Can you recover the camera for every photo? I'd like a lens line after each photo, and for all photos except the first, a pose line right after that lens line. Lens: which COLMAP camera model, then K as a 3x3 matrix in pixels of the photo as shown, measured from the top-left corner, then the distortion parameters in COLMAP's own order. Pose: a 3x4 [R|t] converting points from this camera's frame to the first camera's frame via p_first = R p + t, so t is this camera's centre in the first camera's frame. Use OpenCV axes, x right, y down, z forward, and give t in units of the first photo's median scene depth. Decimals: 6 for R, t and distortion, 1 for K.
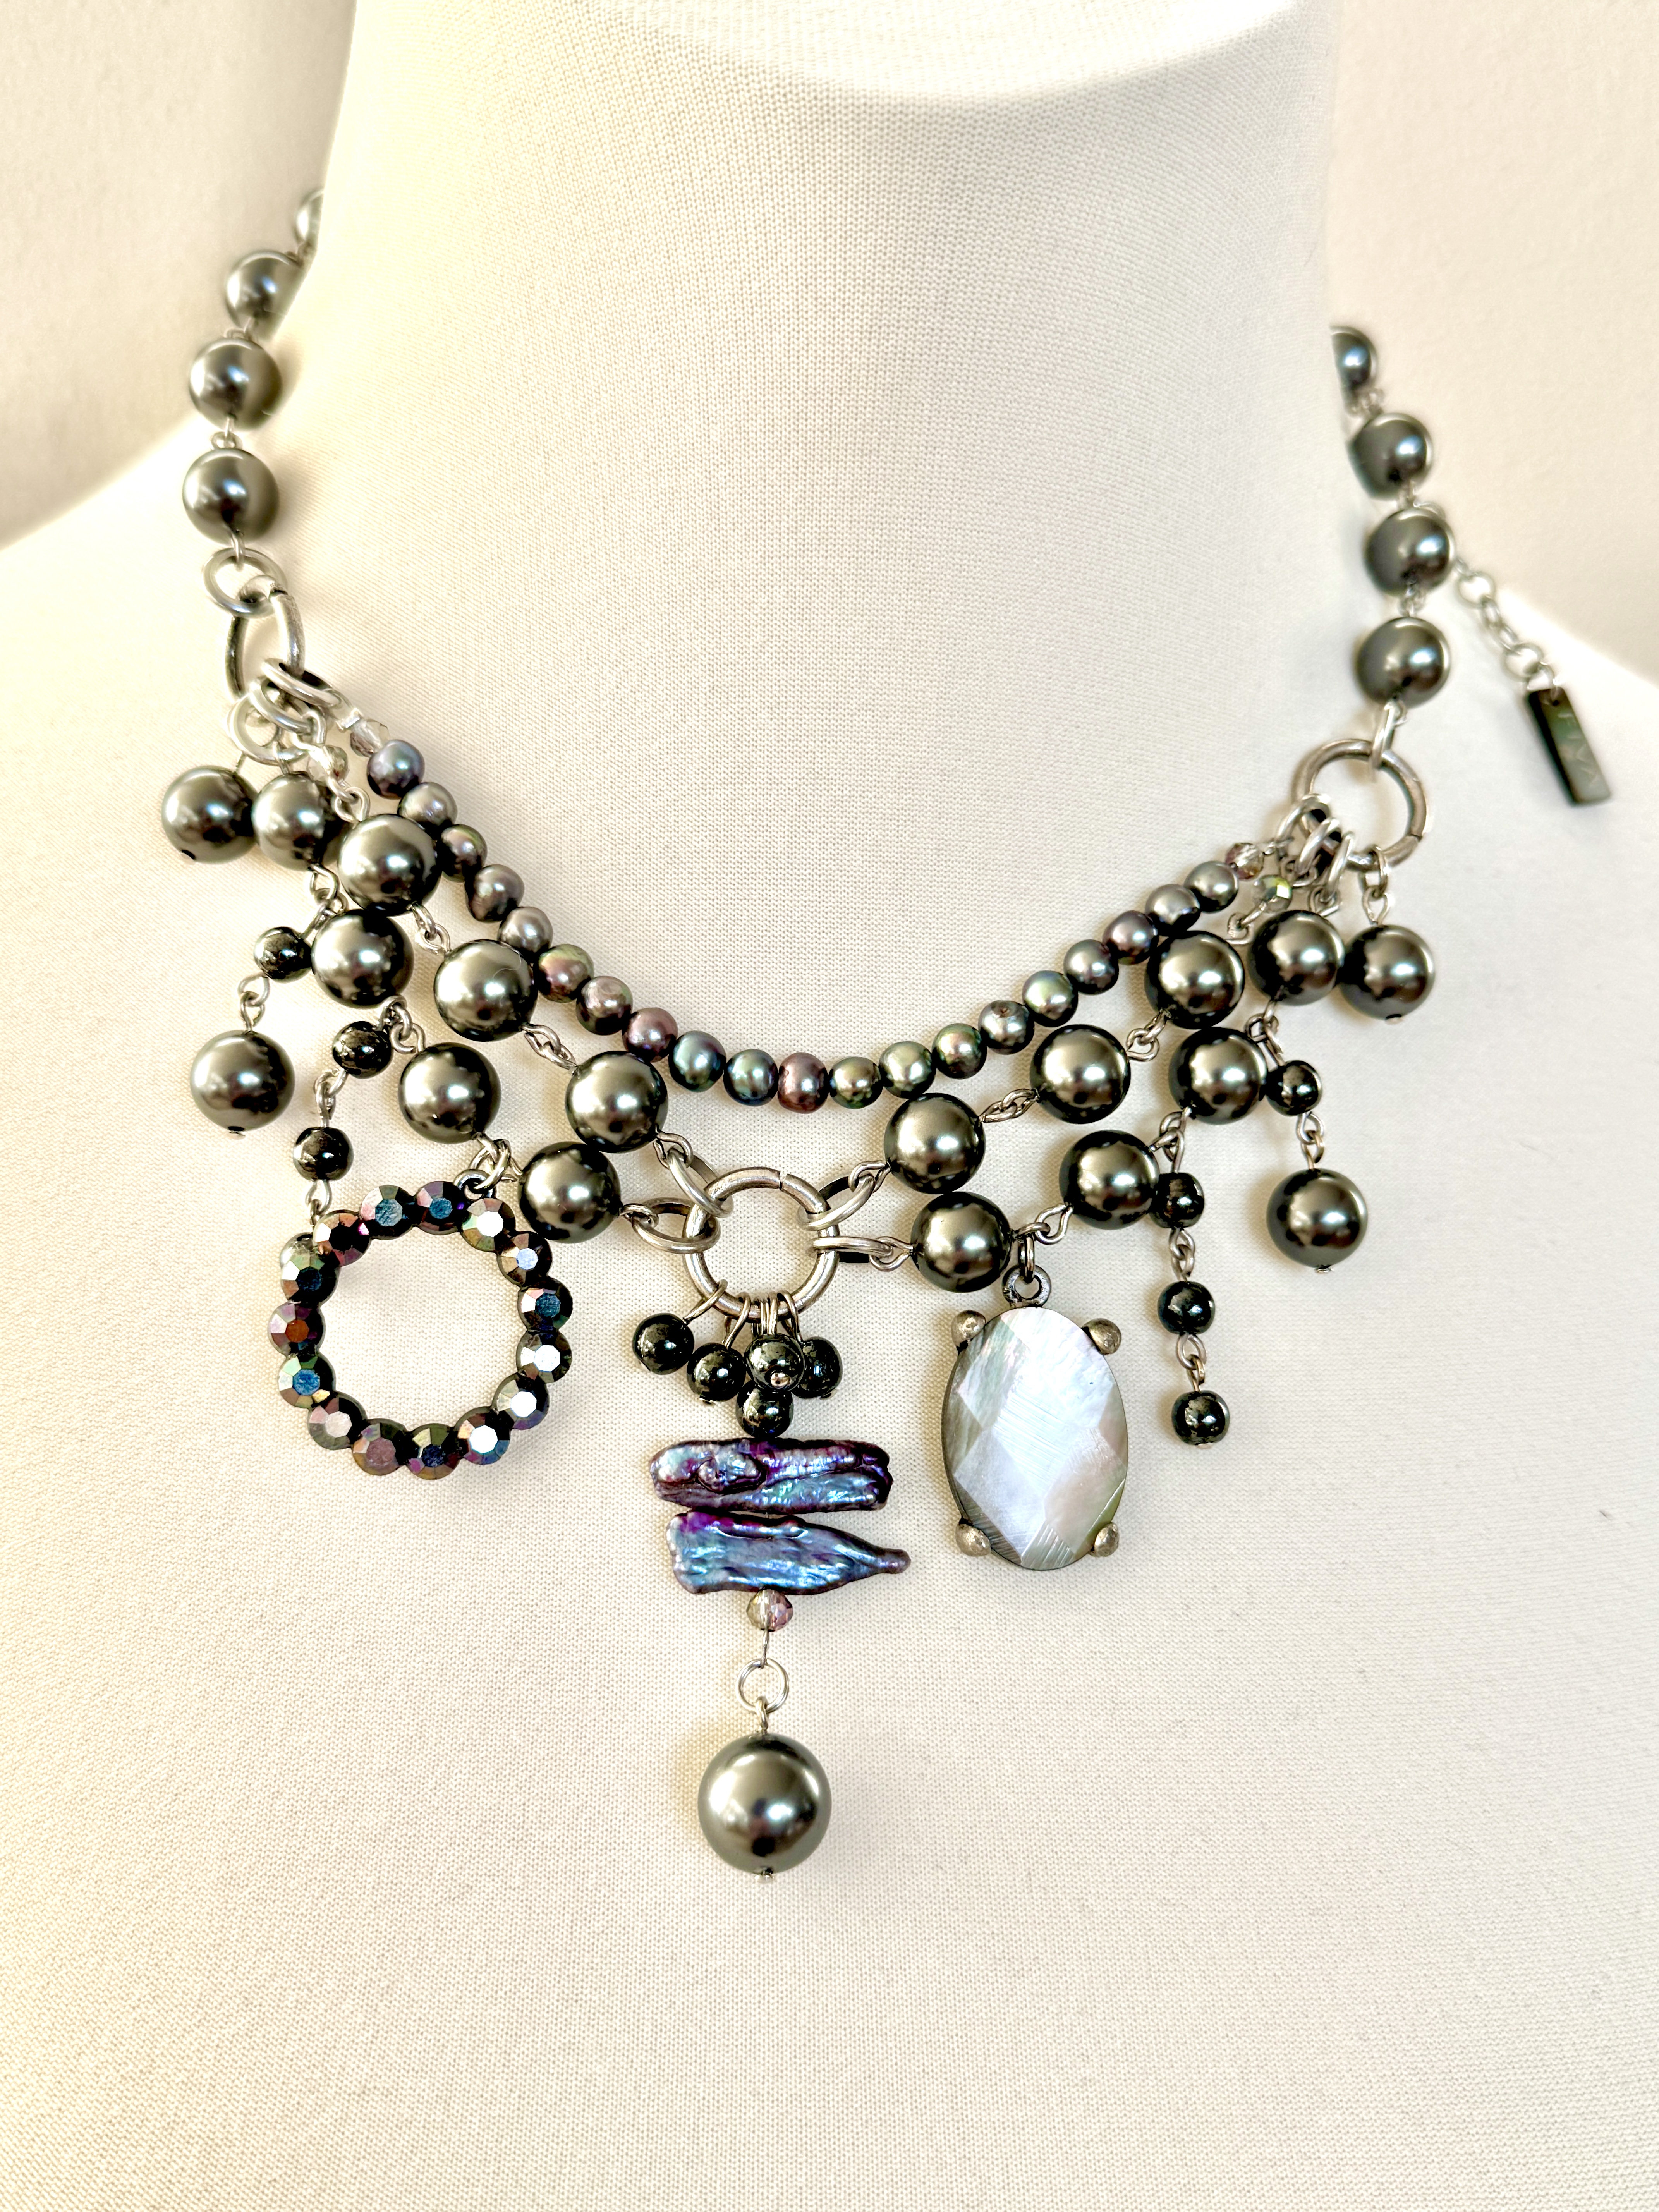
lens RADIAL K [[2308.2, 0, 829.5], [0, 2308.2, 1106.0], [0, 0, 1]] dist [0.207851, -0.708004]
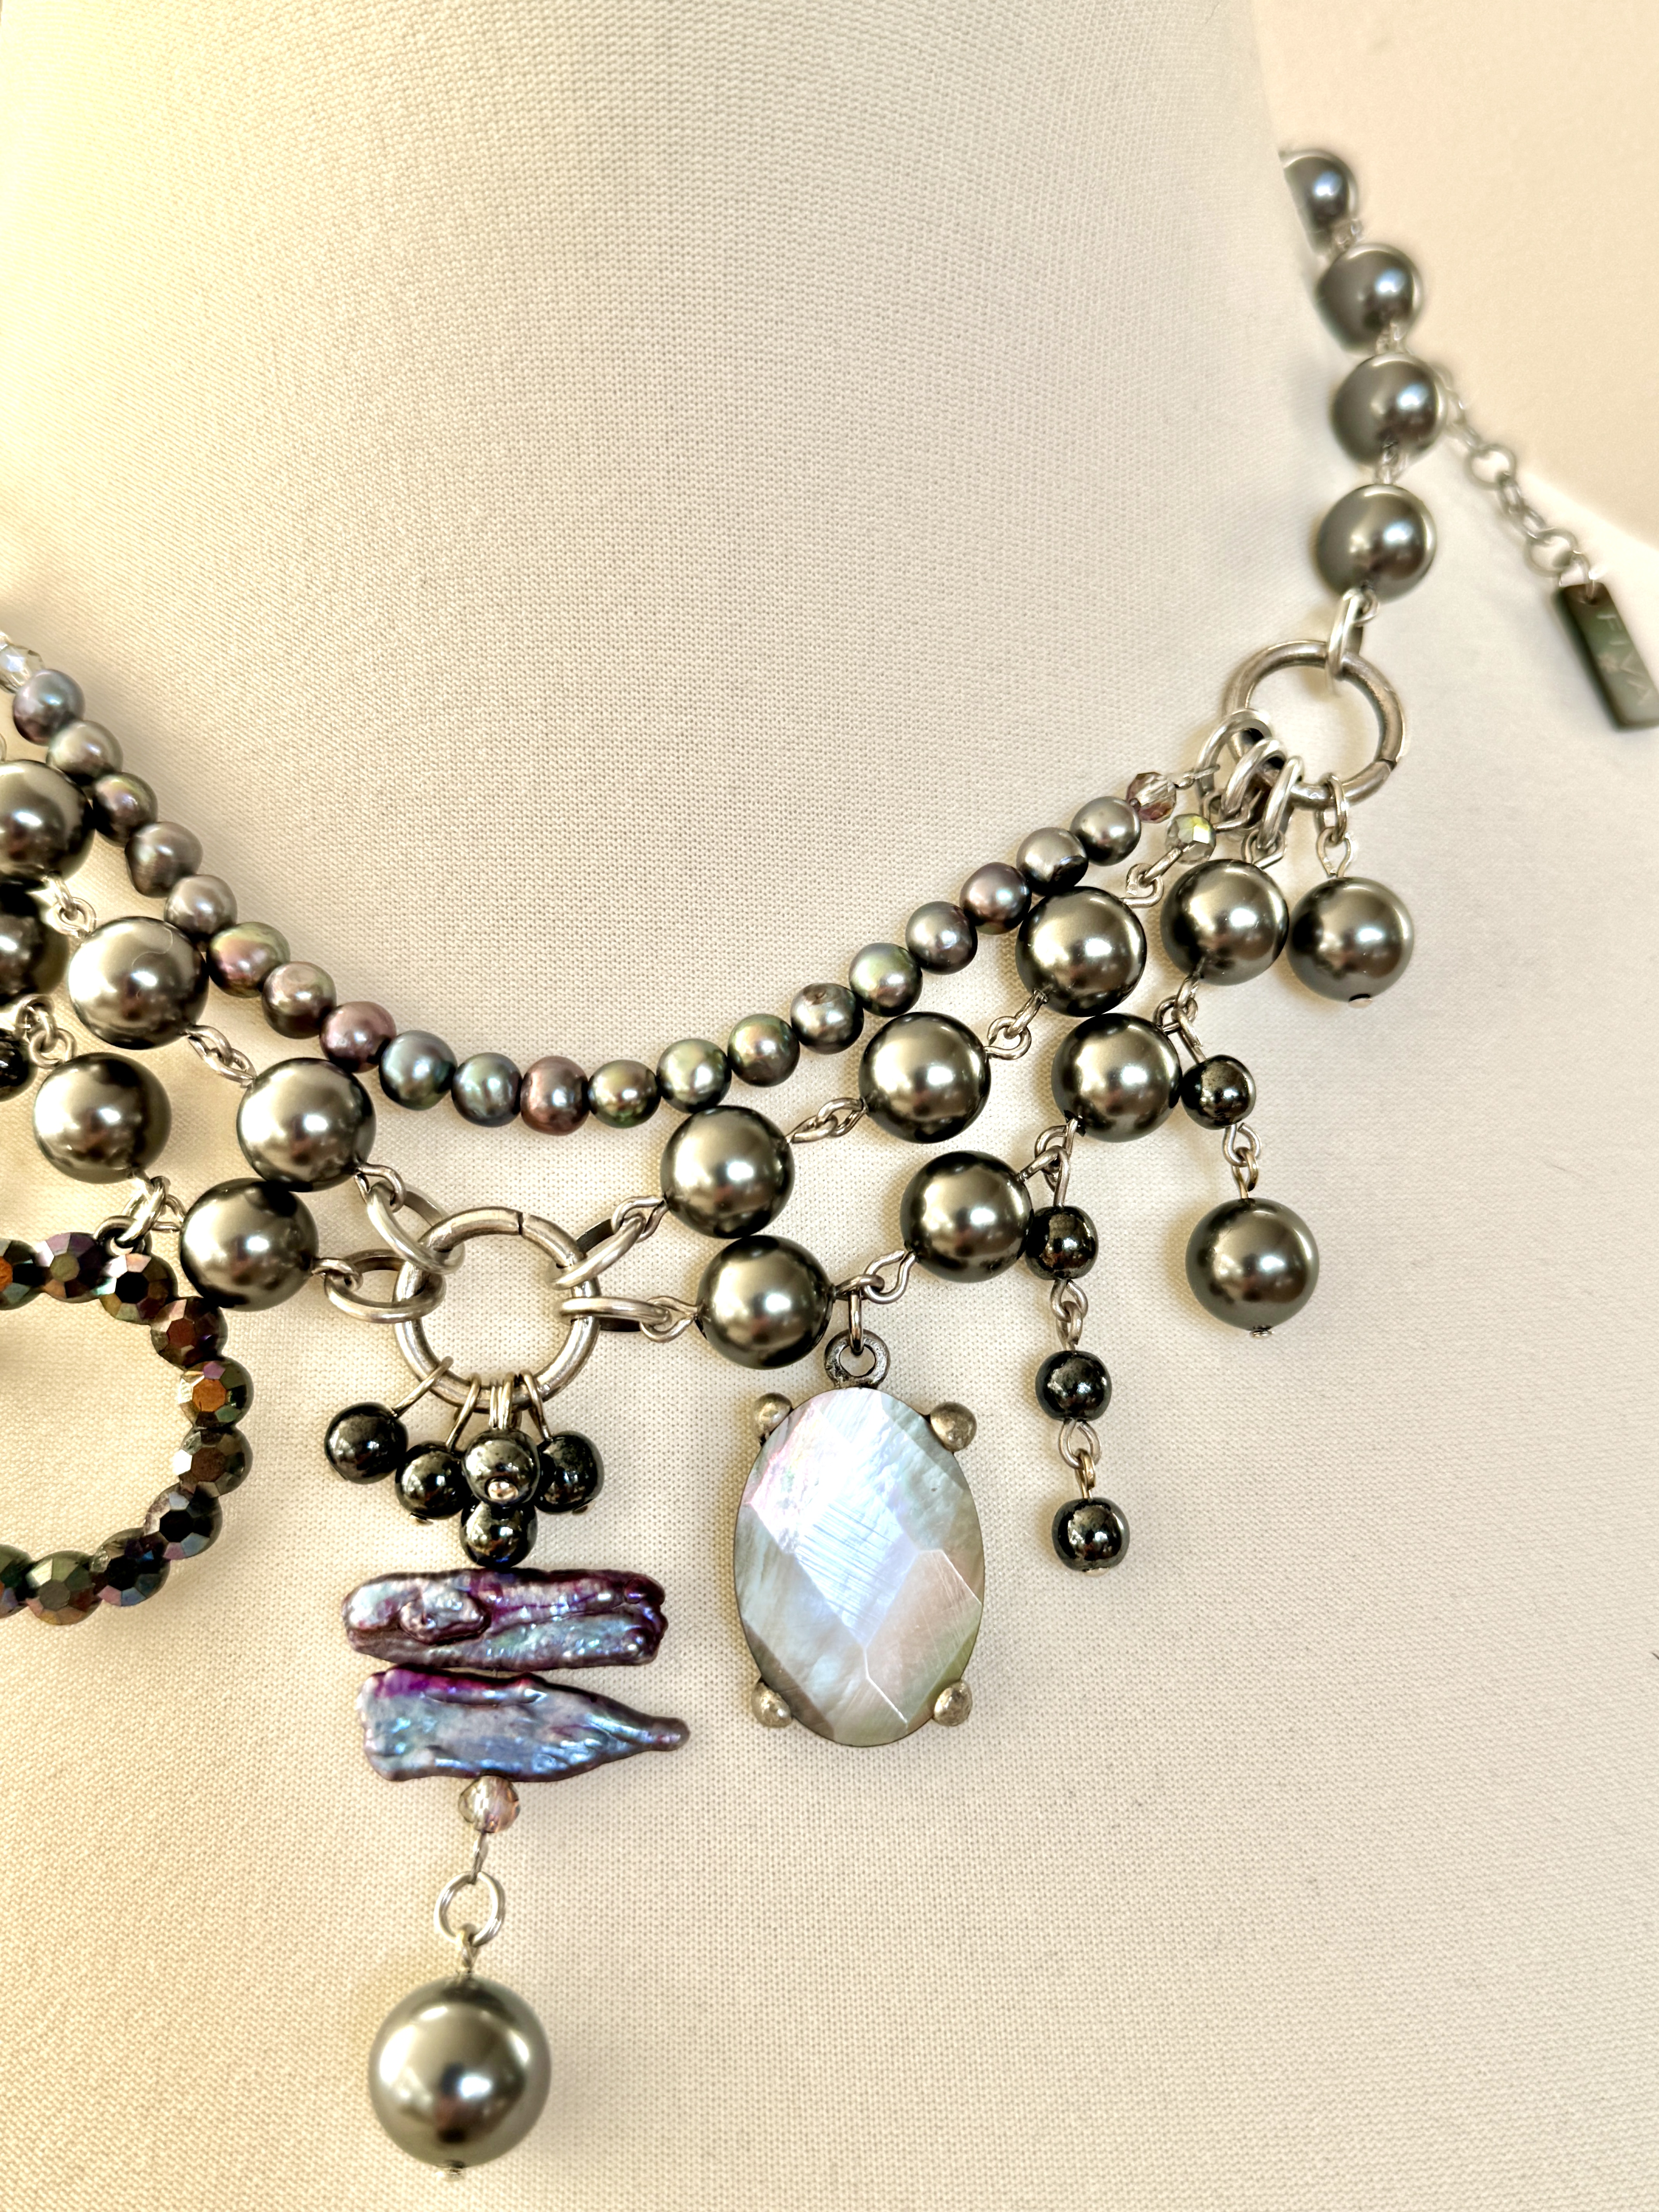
lens RADIAL K [[2308.2, 0, 829.5], [0, 2308.2, 1106.0], [0, 0, 1]] dist [0.207851, -0.708004]
pose [[0.996455, -0.019513, -0.081827, 0.140693], [0.017319, 0.999473, -0.027442, 0.015856], [0.082320, 0.025927, 0.996269, 0.247007]]
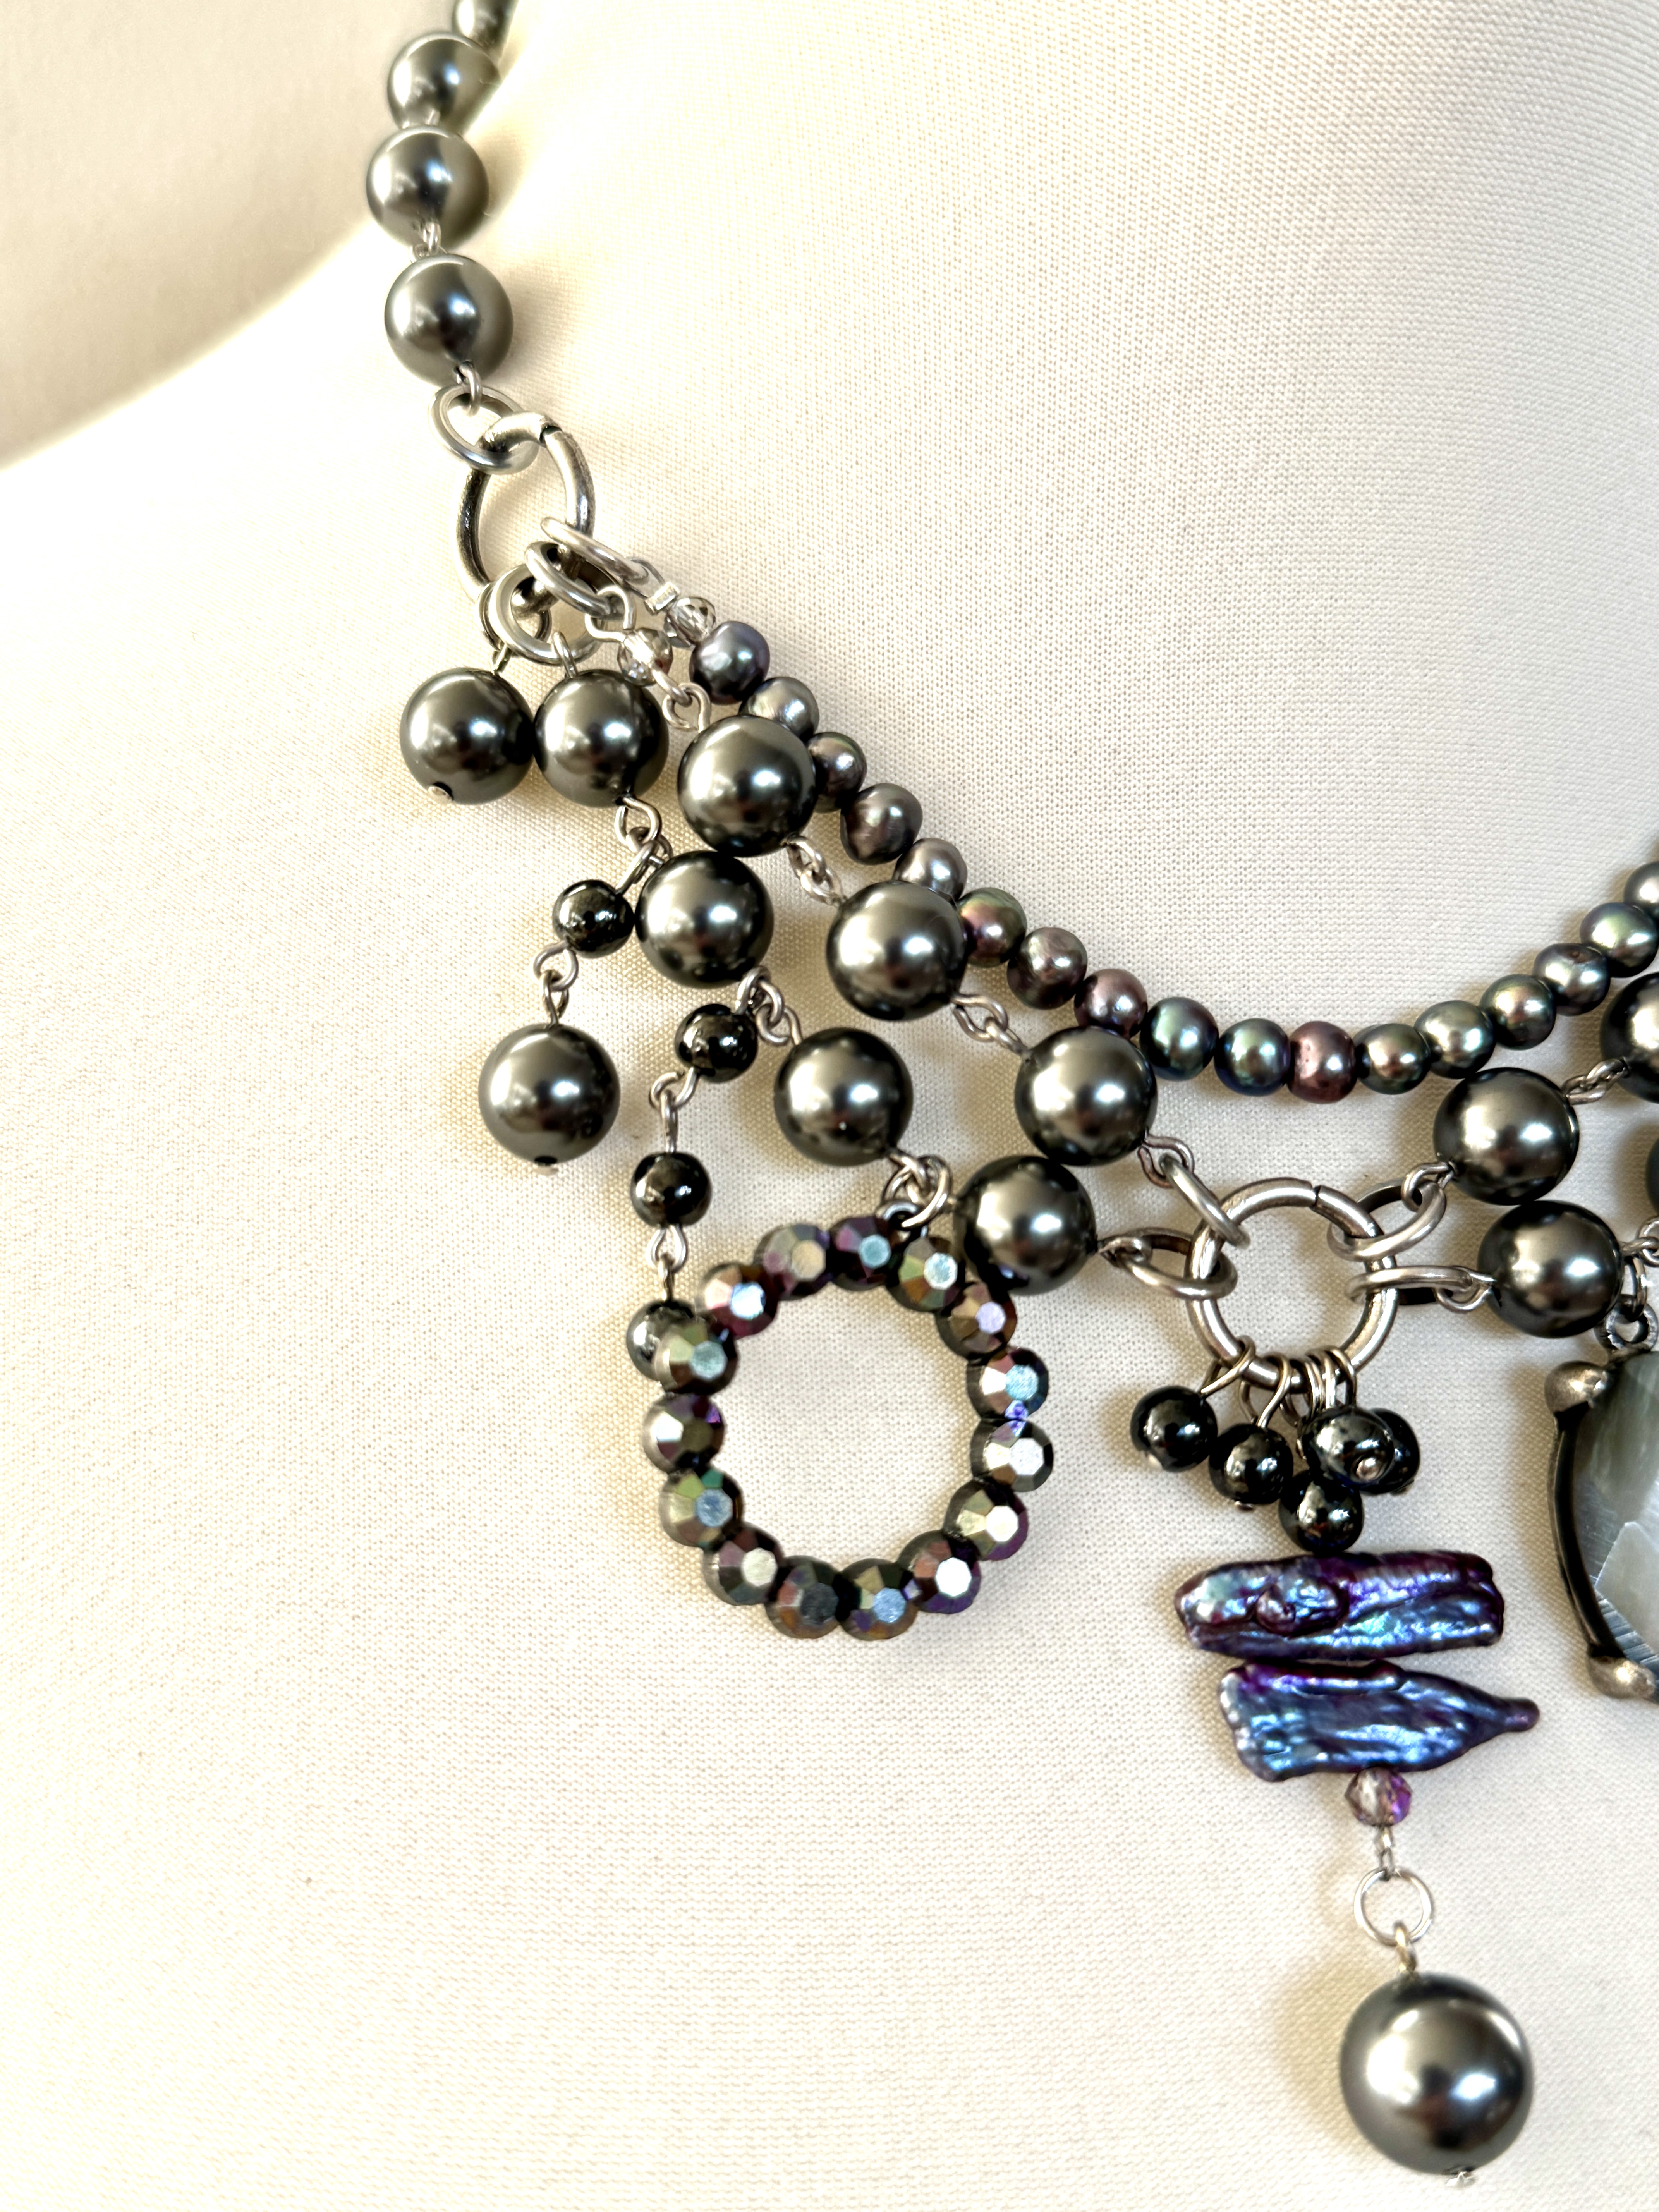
lens RADIAL K [[2308.2, 0, 829.5], [0, 2308.2, 1106.0], [0, 0, 1]] dist [0.207851, -0.708004]
pose [[0.992071, -0.041971, 0.118467, -0.254157], [0.048430, 0.997462, -0.052185, 0.034658], [-0.115977, 0.057509, 0.991586, 0.287974]]
